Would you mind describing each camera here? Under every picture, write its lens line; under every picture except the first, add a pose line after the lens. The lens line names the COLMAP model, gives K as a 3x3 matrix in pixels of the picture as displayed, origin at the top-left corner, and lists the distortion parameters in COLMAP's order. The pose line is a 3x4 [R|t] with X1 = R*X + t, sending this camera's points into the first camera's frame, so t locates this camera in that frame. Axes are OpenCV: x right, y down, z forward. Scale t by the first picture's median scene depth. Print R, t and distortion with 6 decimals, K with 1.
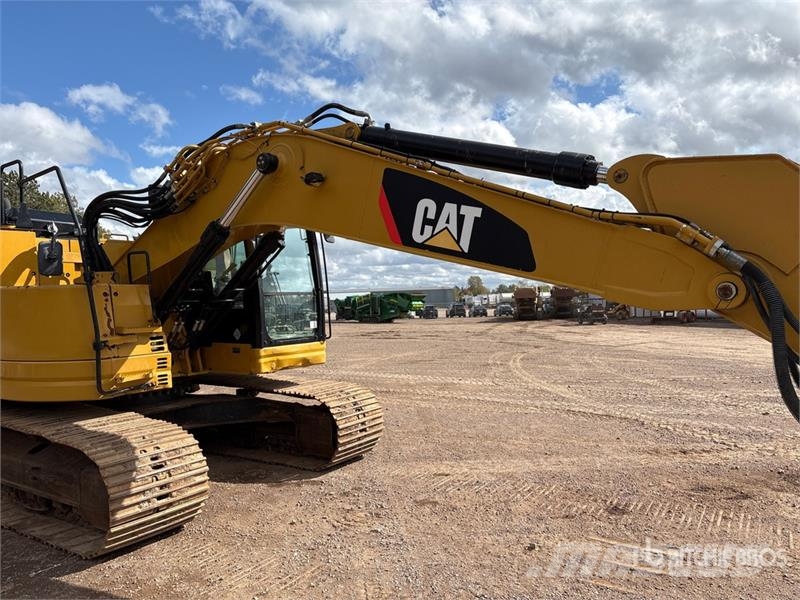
lens RADIAL K [[603.4, 0, 399.0], [0, 603.4, 313.8], [0, 0, 1]] dist [0.089972, -0.160784]
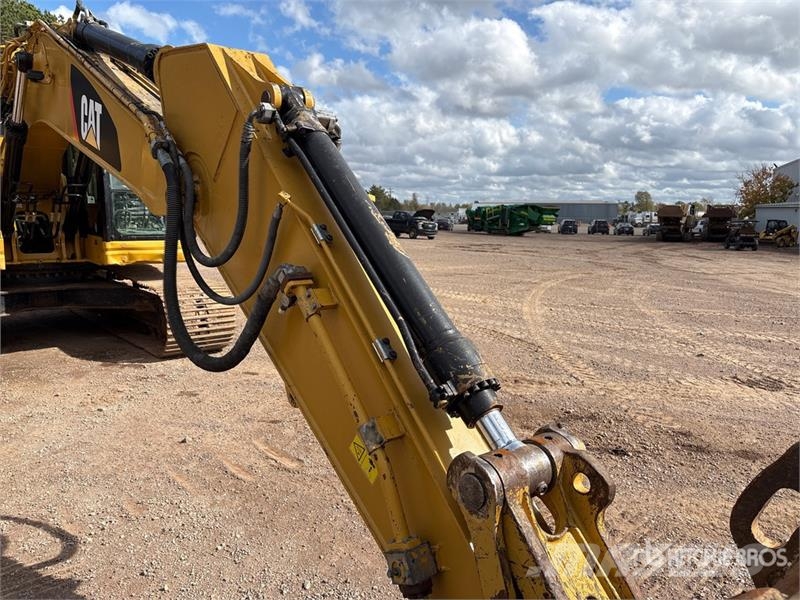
lens RADIAL K [[605.8, 0, 396.6], [0, 605.8, 300.7], [0, 0, 1]] dist [0.050340, -0.066760]
pose [[0.961802, 0.084852, -0.260263, 0.540750], [-0.051641, 0.989918, 0.131896, -0.008788], [0.268831, -0.113417, 0.956487, 0.078529]]
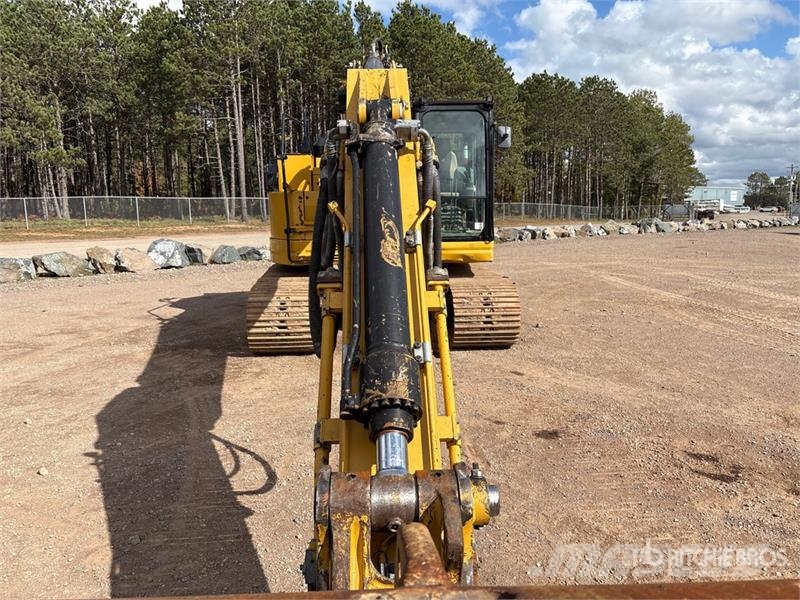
lens RADIAL K [[605.8, 0, 396.6], [0, 605.8, 300.7], [0, 0, 1]] dist [0.050340, -0.066760]
pose [[0.607441, 0.142336, -0.781509, 0.708407], [-0.025191, 0.986773, 0.160140, -0.021736], [0.793966, -0.077589, 0.602991, 0.196735]]
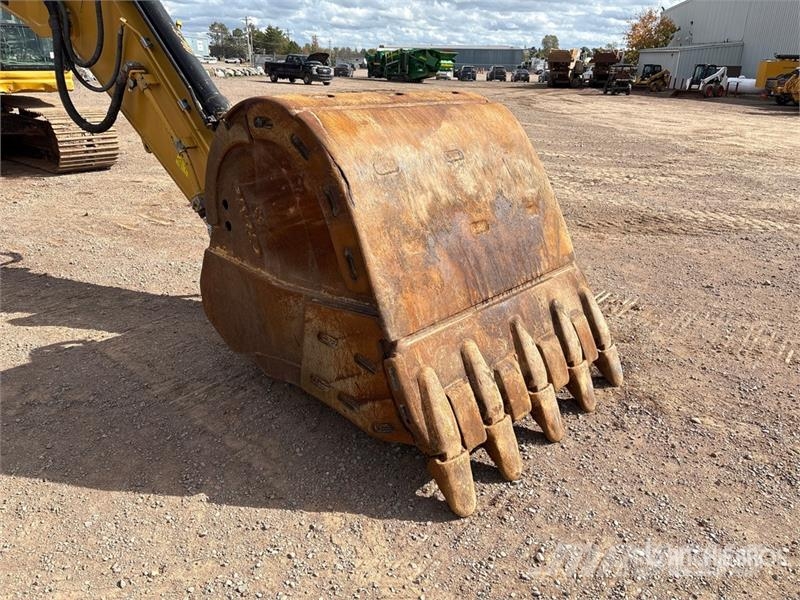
lens RADIAL K [[603.3, 0, 403.9], [0, 603.3, 303.7], [0, 0, 1]] dist [0.057383, -0.063093]
pose [[0.992127, 0.087910, -0.089195, 0.742715], [-0.050878, 0.933727, 0.354353, 0.014418], [0.114435, -0.347025, 0.930848, -0.237749]]
